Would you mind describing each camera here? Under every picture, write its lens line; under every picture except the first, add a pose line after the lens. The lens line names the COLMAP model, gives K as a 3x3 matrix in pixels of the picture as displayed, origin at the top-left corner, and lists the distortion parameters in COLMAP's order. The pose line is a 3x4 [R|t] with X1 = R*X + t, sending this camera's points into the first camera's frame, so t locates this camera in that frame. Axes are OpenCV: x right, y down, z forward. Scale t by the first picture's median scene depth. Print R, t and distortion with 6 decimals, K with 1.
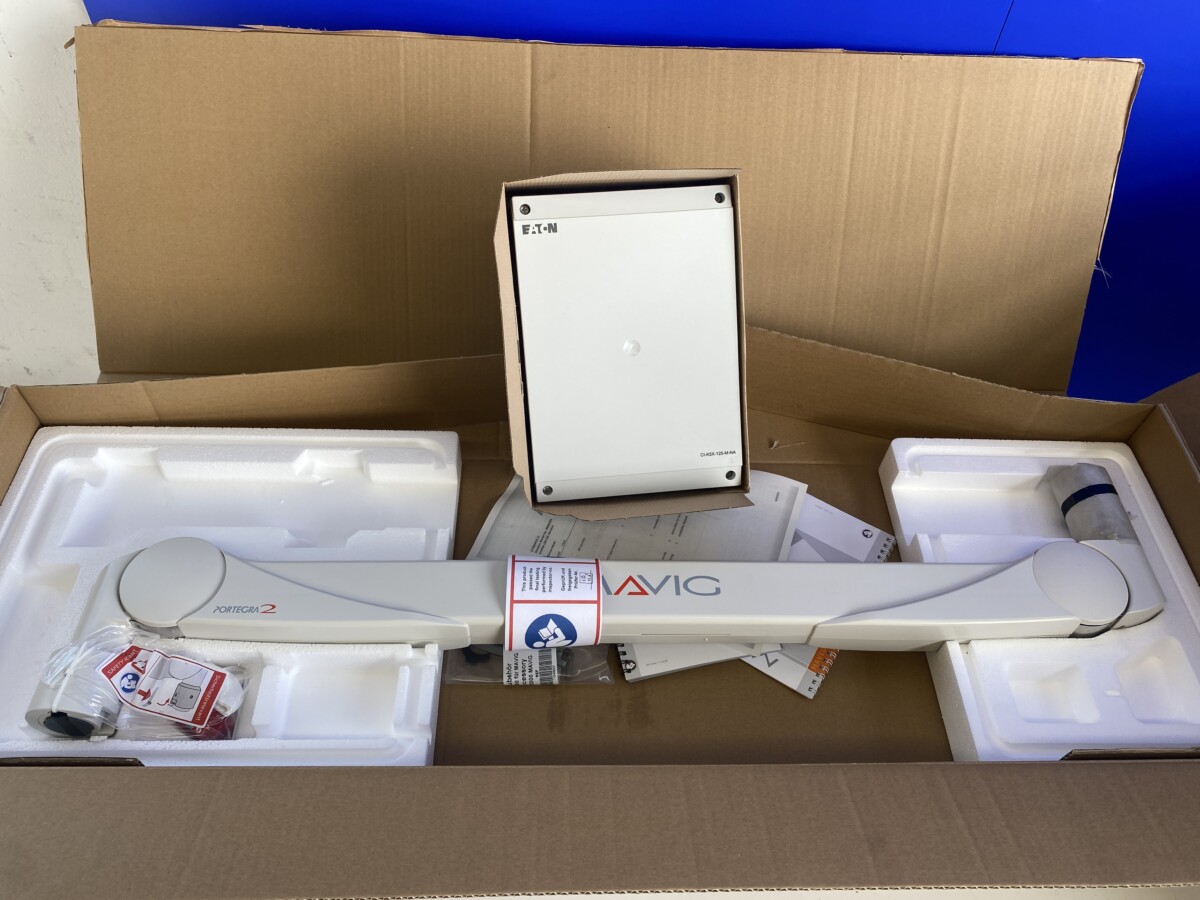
lens RADIAL K [[924.7, 0, 599.1], [0, 924.7, 447.9], [0, 0, 1]] dist [0.013700, -0.046395]
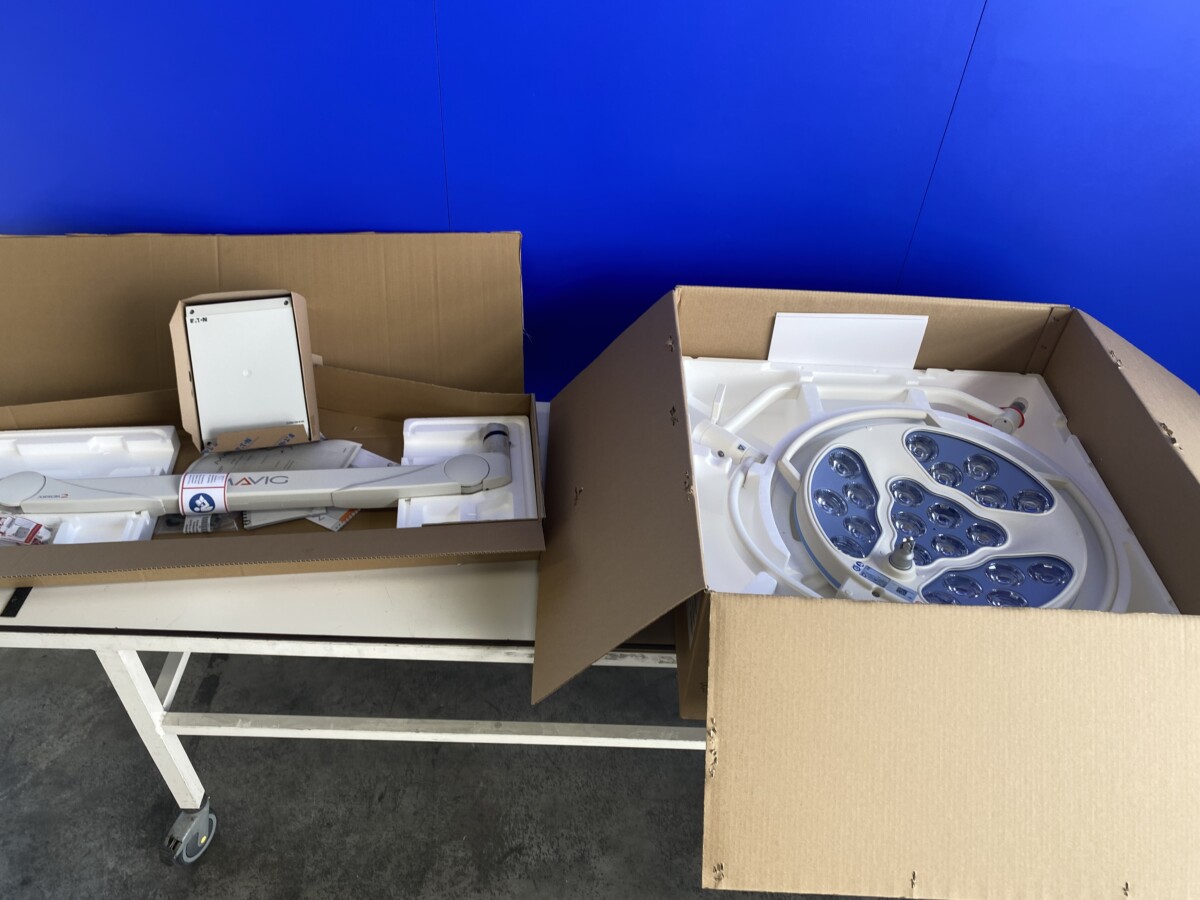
lens RADIAL K [[924.7, 0, 601.8], [0, 924.7, 452.0], [0, 0, 1]] dist [0.013700, -0.046395]
pose [[0.995456, -0.057932, 0.075570, 0.615978], [0.068357, 0.987272, -0.143598, 0.393808], [-0.066289, 0.148111, 0.986747, -1.025396]]
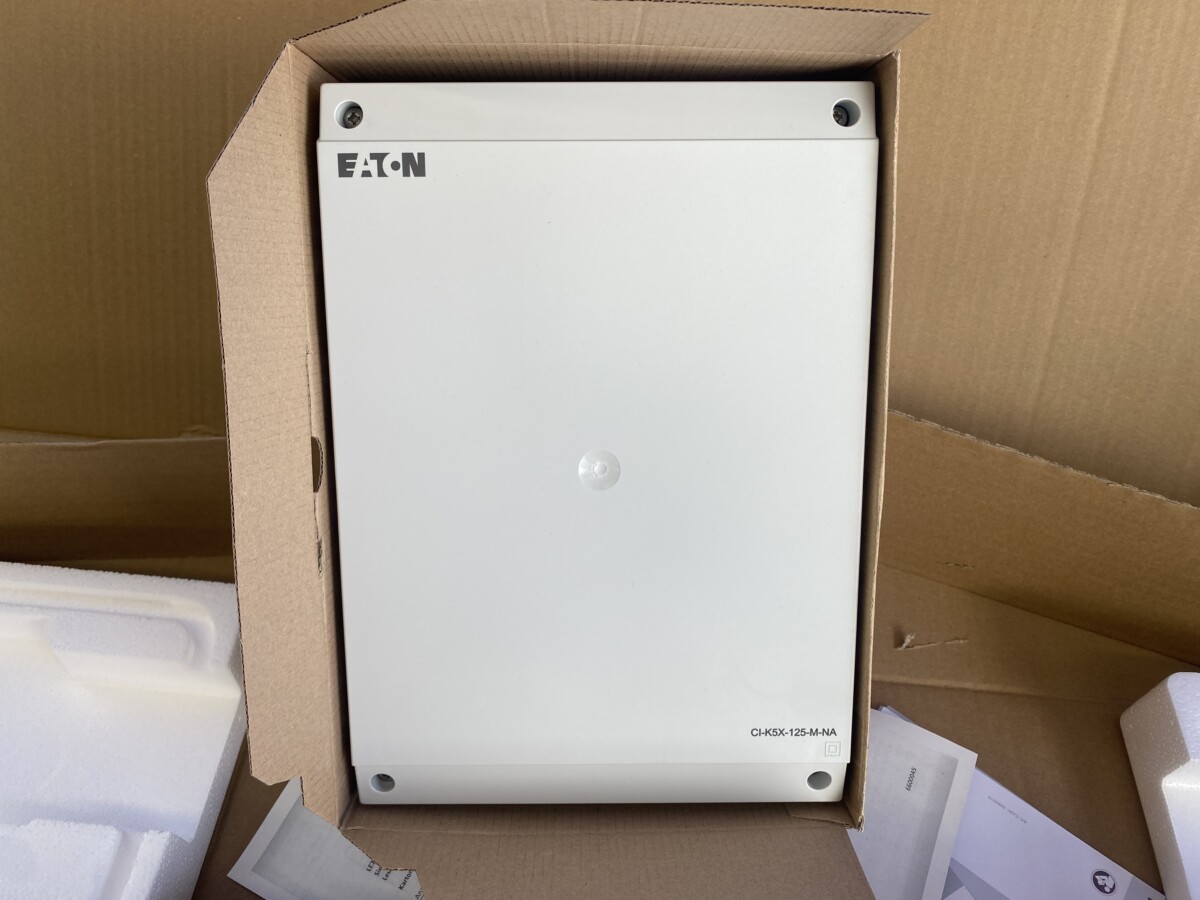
lens RADIAL K [[924.7, 0, 597.6], [0, 924.7, 440.1], [0, 0, 1]] dist [0.013700, -0.046395]
pose [[0.994726, 0.073576, -0.071461, 0.057479], [-0.073490, 0.997289, 0.003839, -0.113350], [0.071550, 0.001433, 0.997436, 0.542768]]
